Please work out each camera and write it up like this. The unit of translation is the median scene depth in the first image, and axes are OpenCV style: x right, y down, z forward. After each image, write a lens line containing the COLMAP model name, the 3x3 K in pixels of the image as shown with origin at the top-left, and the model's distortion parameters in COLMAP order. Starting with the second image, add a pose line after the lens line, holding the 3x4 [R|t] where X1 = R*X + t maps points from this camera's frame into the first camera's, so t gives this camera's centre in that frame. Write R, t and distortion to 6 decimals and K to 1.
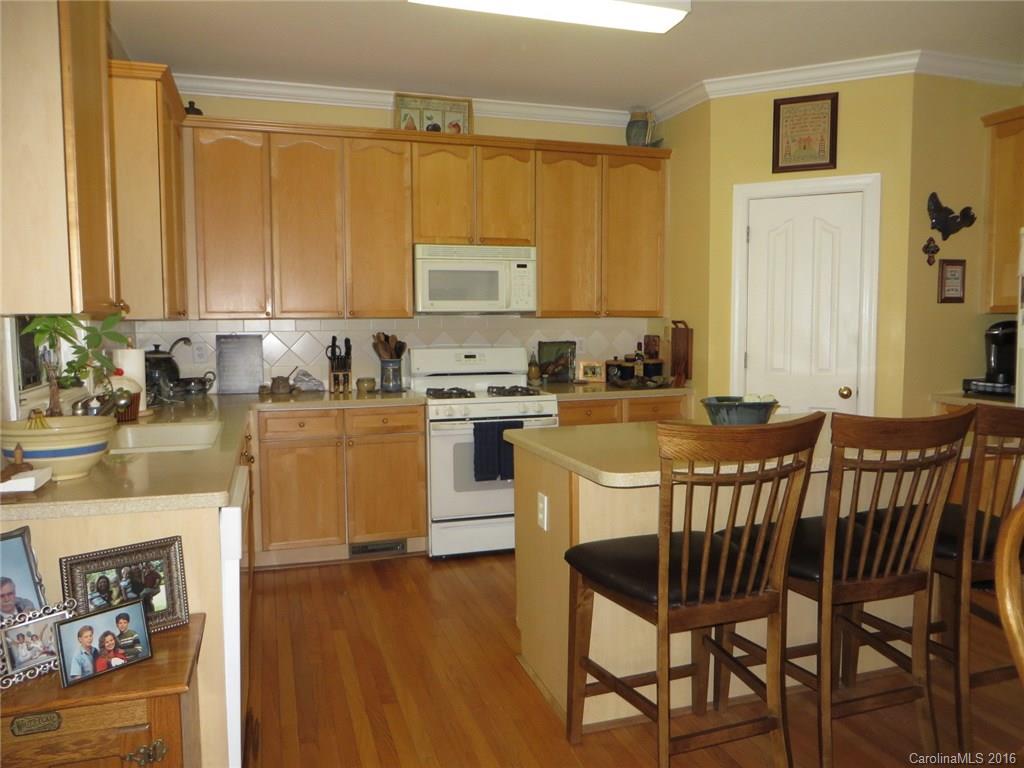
lens RADIAL K [[764.9, 0, 512.0], [0, 764.9, 361.2], [0, 0, 1]] dist [-0.024516, -0.008106]
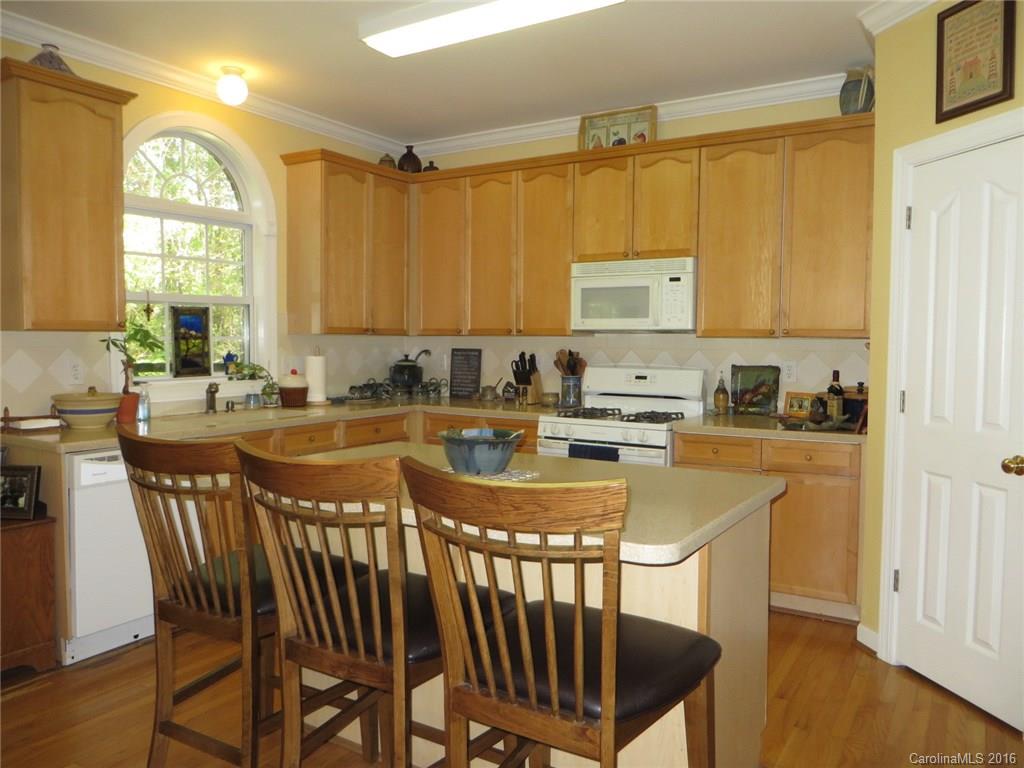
lens RADIAL K [[764.9, 0, 528.1], [0, 764.9, 359.1], [0, 0, 1]] dist [-0.024516, -0.008106]
pose [[0.643962, 0.033010, -0.764345, 0.591868], [-0.049985, 0.998749, 0.001021, -0.023176], [0.763423, 0.037549, 0.644806, 0.292801]]
